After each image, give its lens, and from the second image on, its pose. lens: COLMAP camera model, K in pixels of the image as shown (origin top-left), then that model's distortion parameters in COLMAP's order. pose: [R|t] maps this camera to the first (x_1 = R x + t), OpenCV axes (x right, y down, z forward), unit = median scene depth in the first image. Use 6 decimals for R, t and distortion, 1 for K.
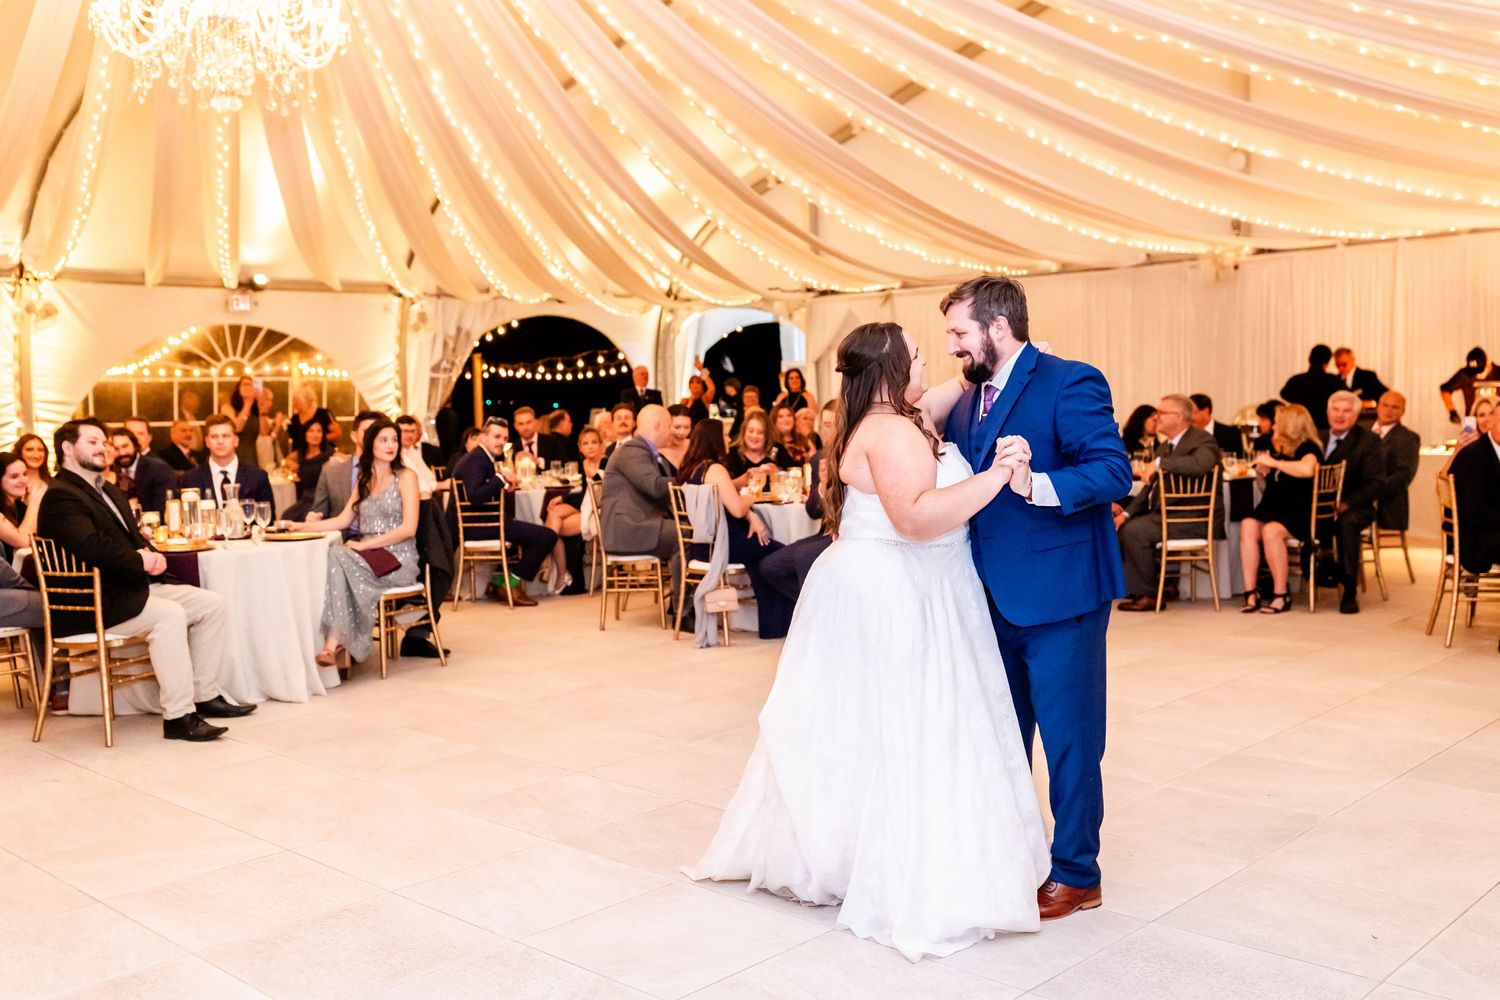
lens RADIAL K [[1460.4, 0, 750.0], [0, 1460.4, 500.0], [0, 0, 1]] dist [0.011685, -0.002581]
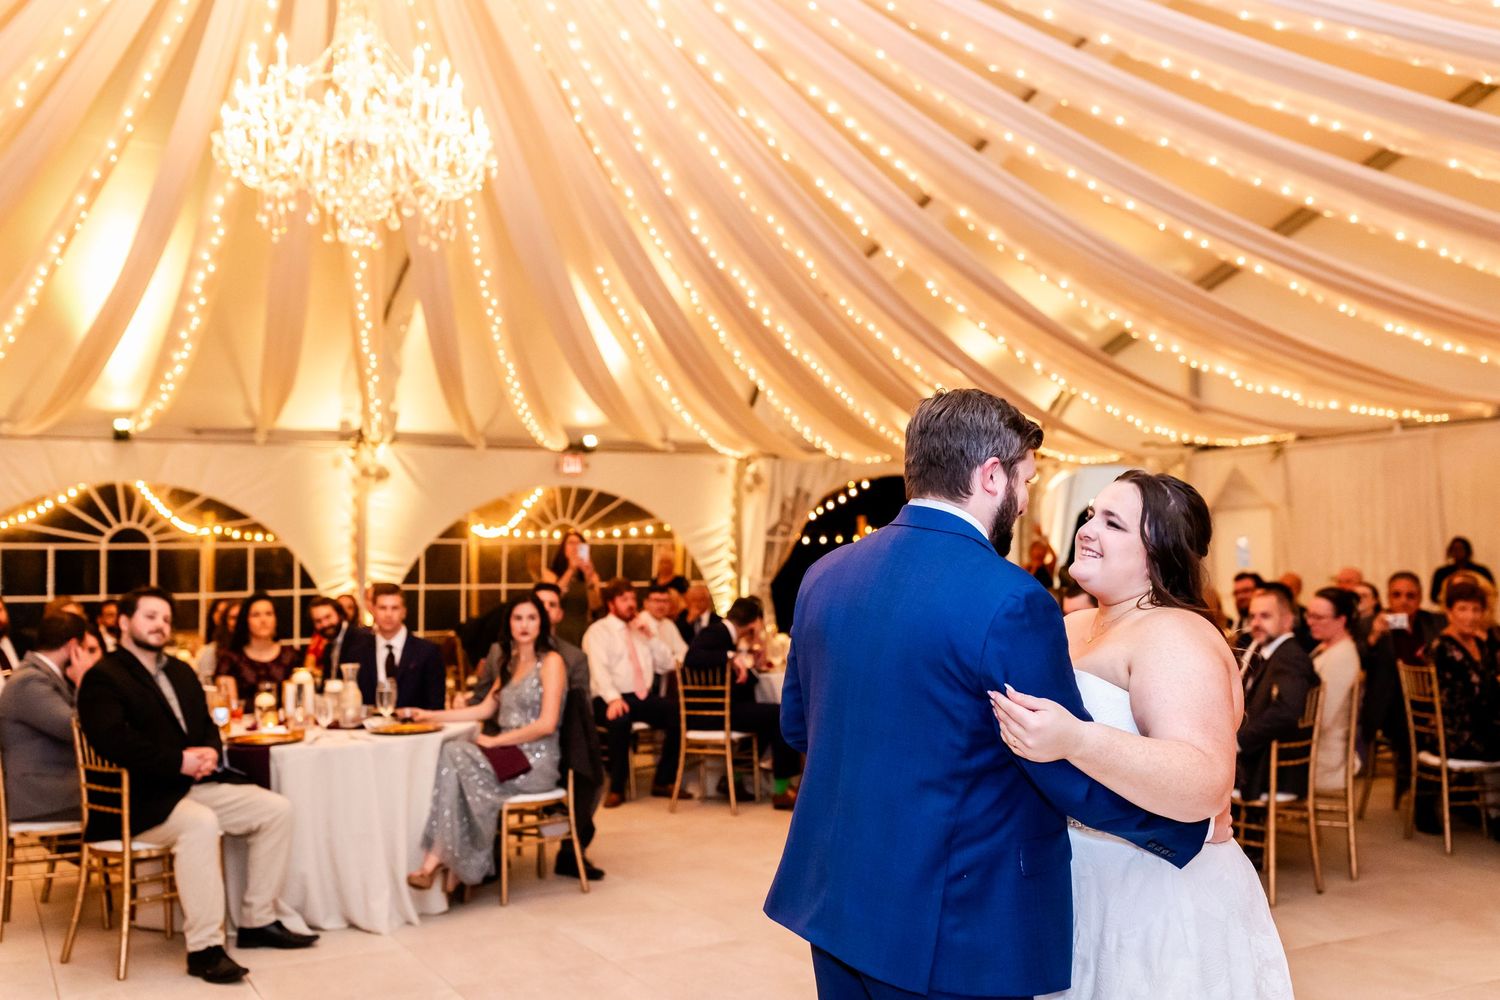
lens RADIAL K [[1436.3, 0, 750.7], [0, 1436.3, 510.0], [0, 0, 1]] dist [0.017370, -0.026676]
pose [[0.950992, 0.000407, -0.309215, 0.098825], [-0.032555, 0.994573, -0.098816, -0.018305], [0.307497, 0.104039, 0.945844, 0.181605]]
